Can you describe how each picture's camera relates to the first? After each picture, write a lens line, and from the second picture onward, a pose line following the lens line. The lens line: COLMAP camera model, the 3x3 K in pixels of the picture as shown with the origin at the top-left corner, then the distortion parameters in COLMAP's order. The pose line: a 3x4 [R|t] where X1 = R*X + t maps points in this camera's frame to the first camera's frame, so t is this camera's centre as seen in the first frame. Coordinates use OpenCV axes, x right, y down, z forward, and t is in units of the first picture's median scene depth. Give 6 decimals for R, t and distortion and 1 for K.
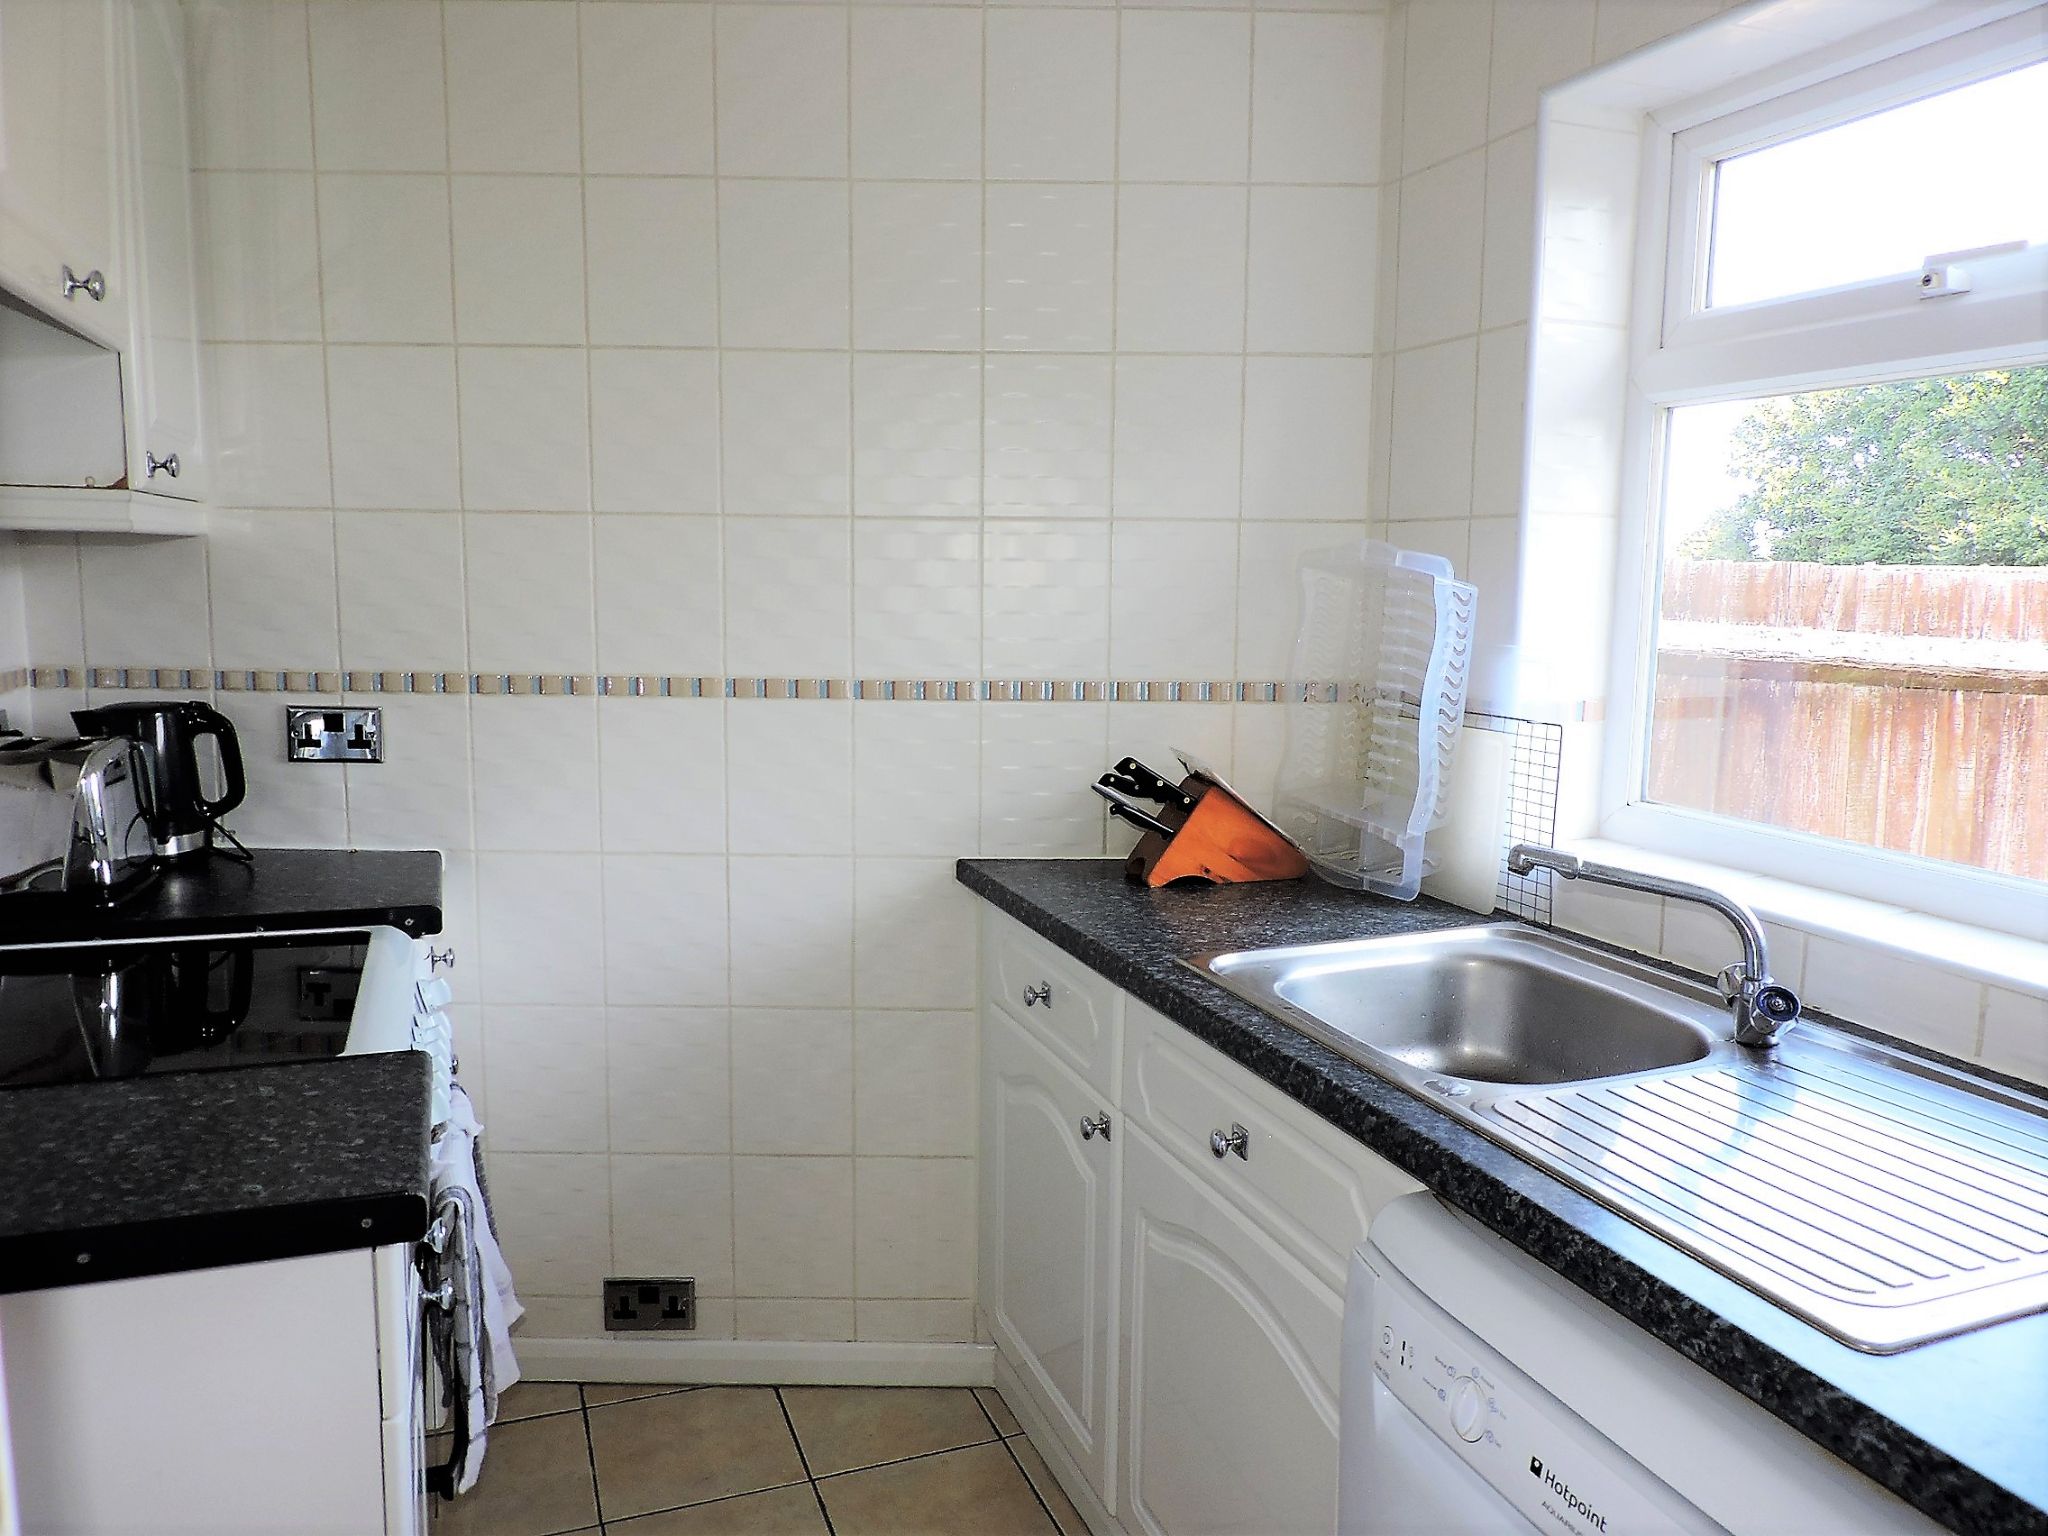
lens RADIAL K [[1470.8, 0, 1029.2], [0, 1470.8, 770.7], [0, 0, 1]] dist [-0.000830, -0.000181]
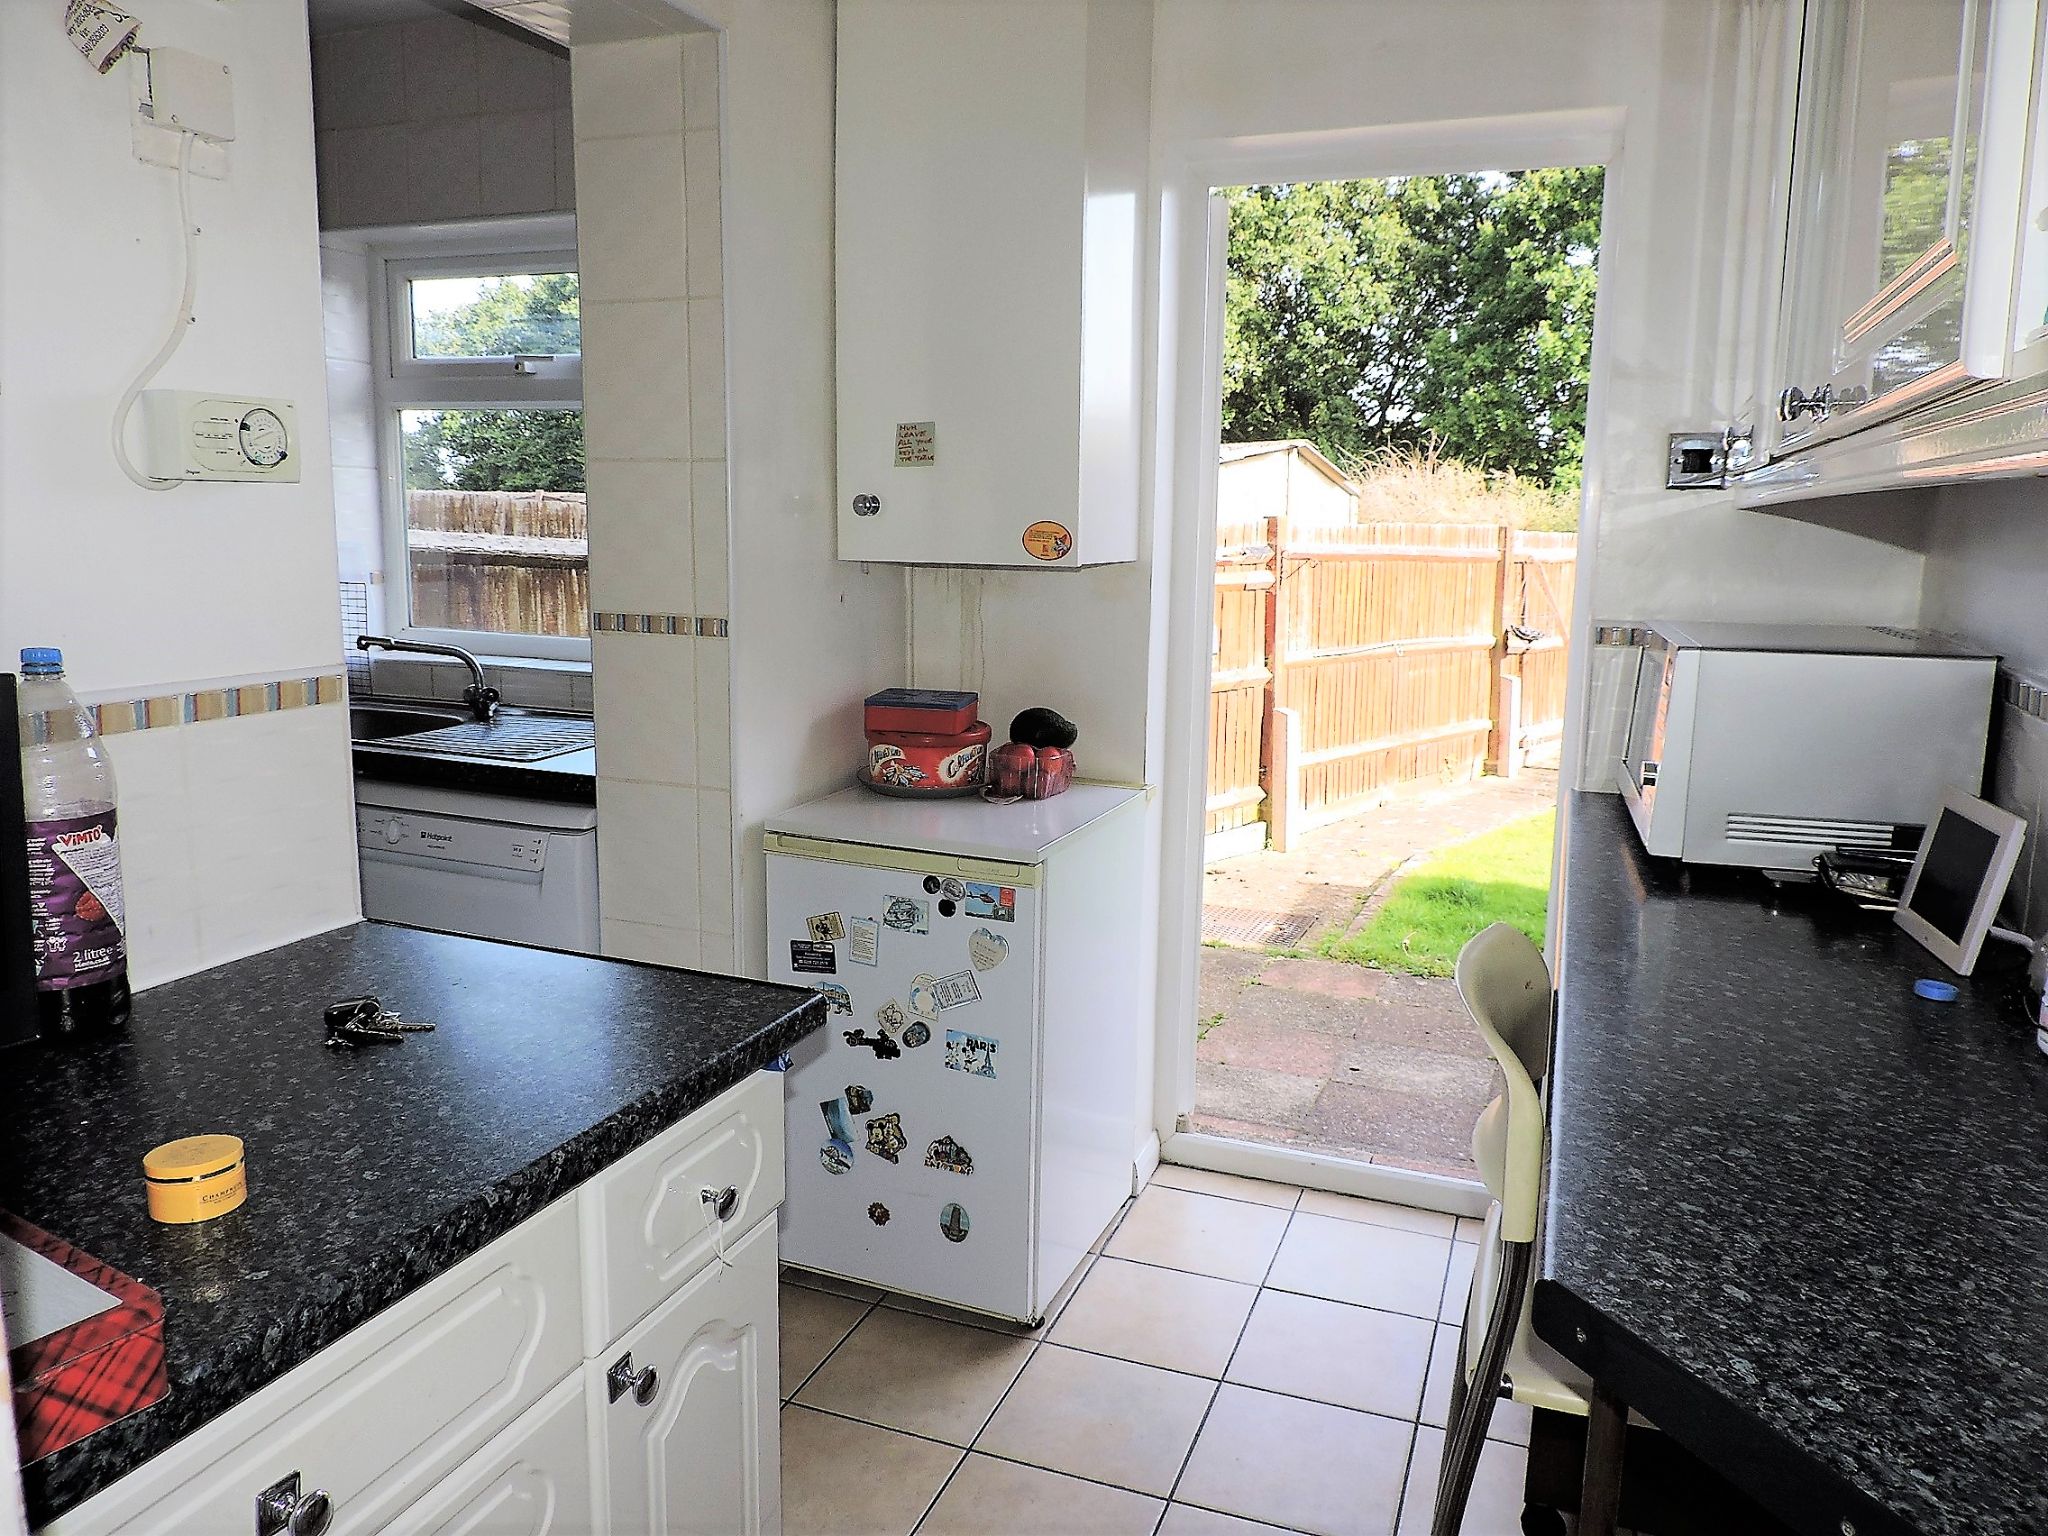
lens RADIAL K [[1470.8, 0, 1026.3], [0, 1470.8, 761.9], [0, 0, 1]] dist [-0.000830, -0.000181]
pose [[0.677464, -0.121087, 0.725521, -0.309607], [0.088916, 0.992605, 0.082635, 0.079052], [-0.730162, 0.008528, 0.683221, -0.606180]]
